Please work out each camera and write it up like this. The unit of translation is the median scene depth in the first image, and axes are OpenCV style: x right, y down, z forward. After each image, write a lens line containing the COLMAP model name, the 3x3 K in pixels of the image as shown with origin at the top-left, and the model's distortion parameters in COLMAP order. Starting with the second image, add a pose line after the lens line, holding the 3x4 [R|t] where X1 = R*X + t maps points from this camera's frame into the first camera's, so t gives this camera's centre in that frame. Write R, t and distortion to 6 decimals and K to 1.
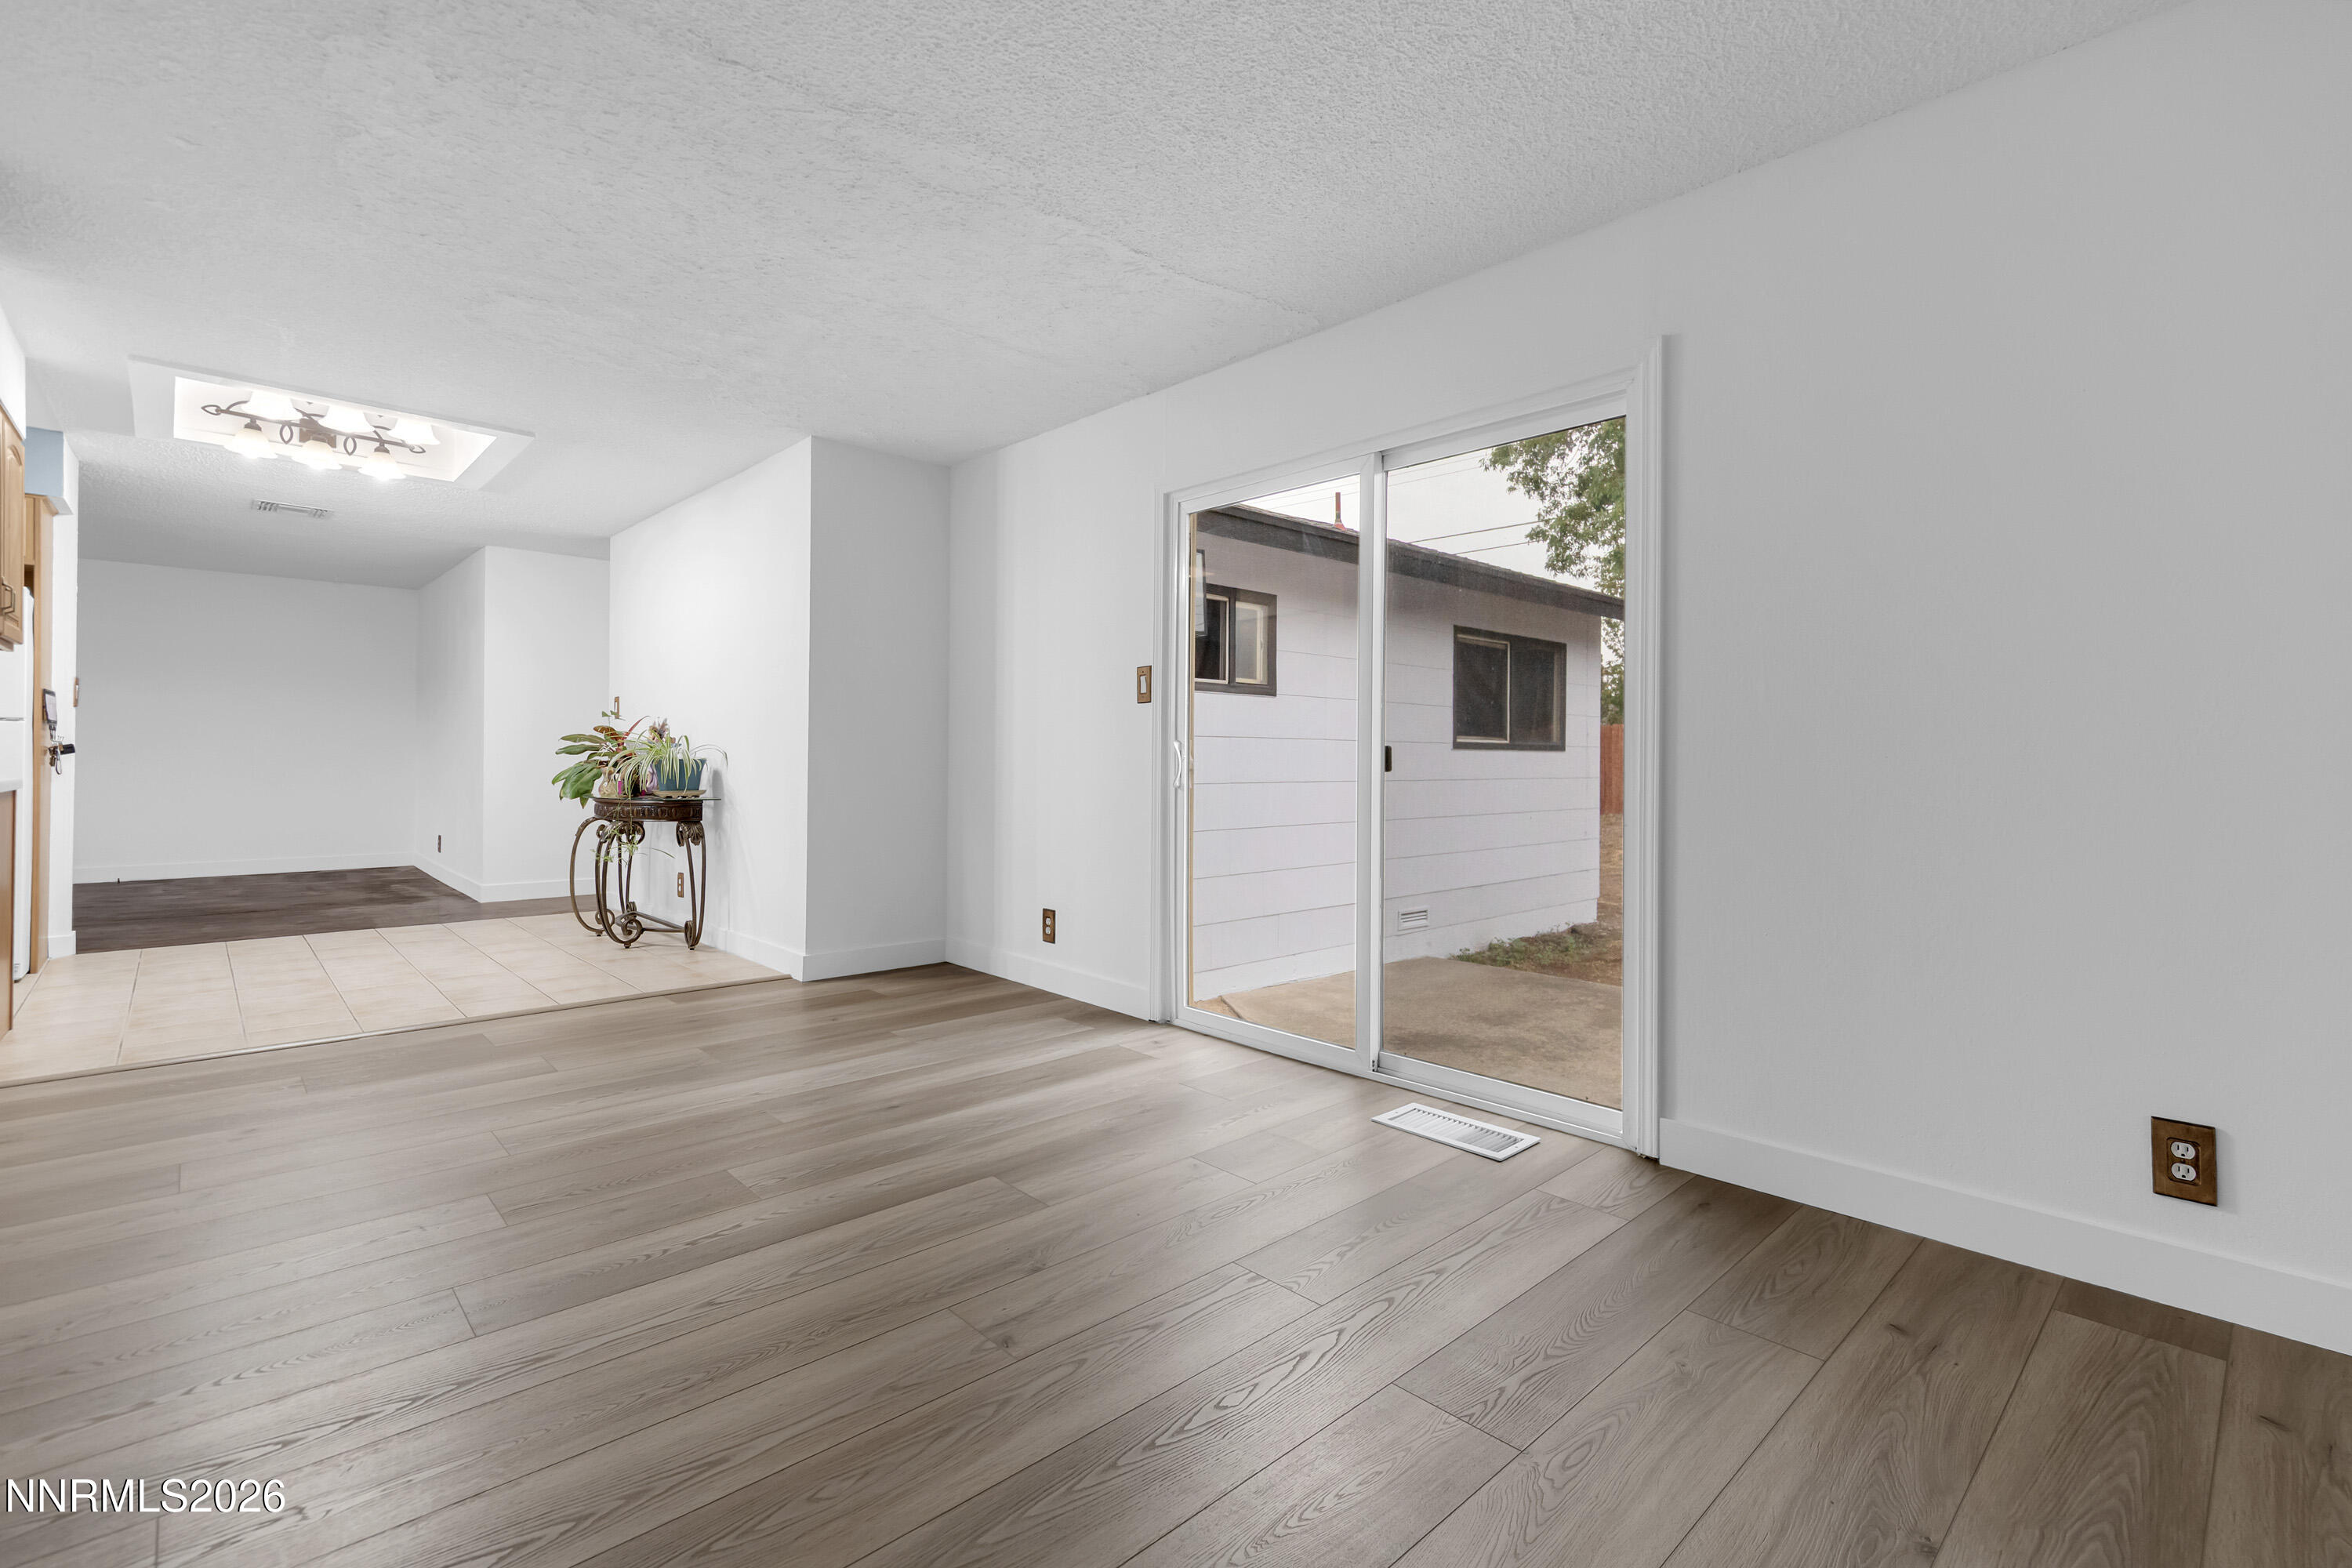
lens RADIAL K [[1058.9, 0, 1205.5], [0, 1058.9, 759.8], [0, 0, 1]] dist [0.005125, 0.000142]
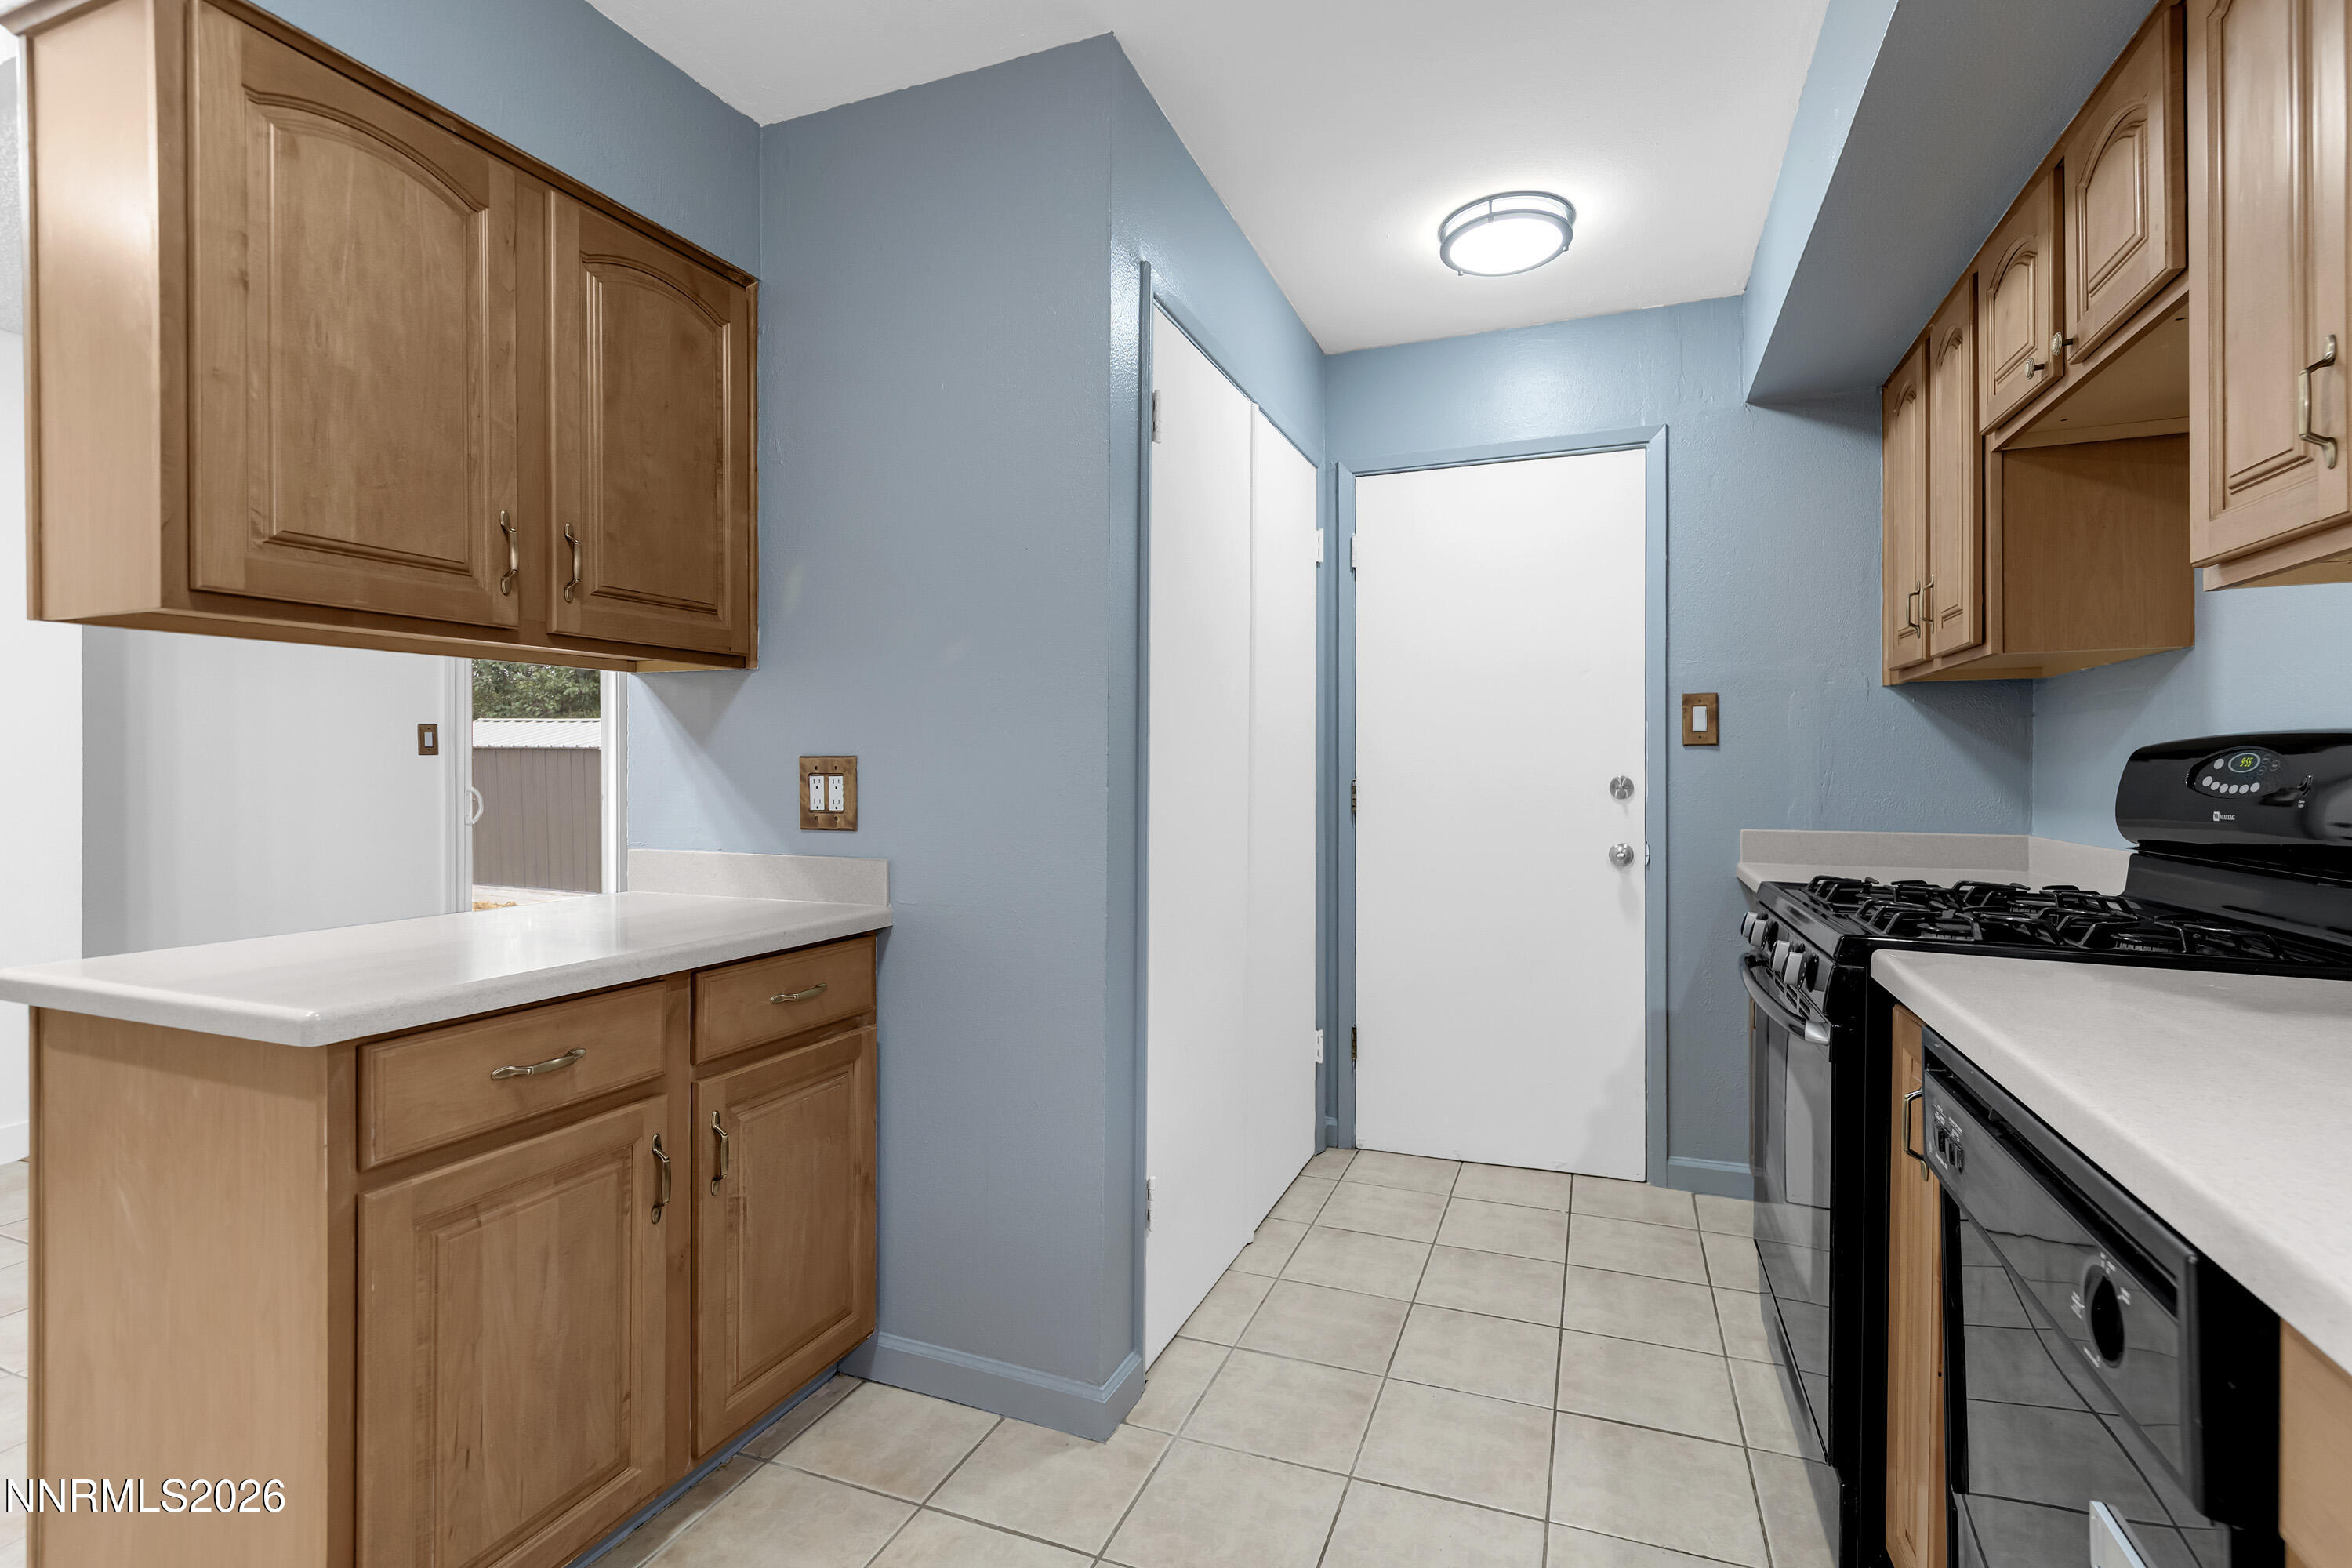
lens RADIAL K [[1058.9, 0, 1195.6], [0, 1058.9, 765.2], [0, 0, 1]] dist [0.005125, 0.000142]
pose [[-0.426687, -0.006456, 0.904376, -1.284985], [-0.004763, 0.999977, 0.004891, -0.044864], [-0.904387, -0.002221, -0.426708, 0.627449]]
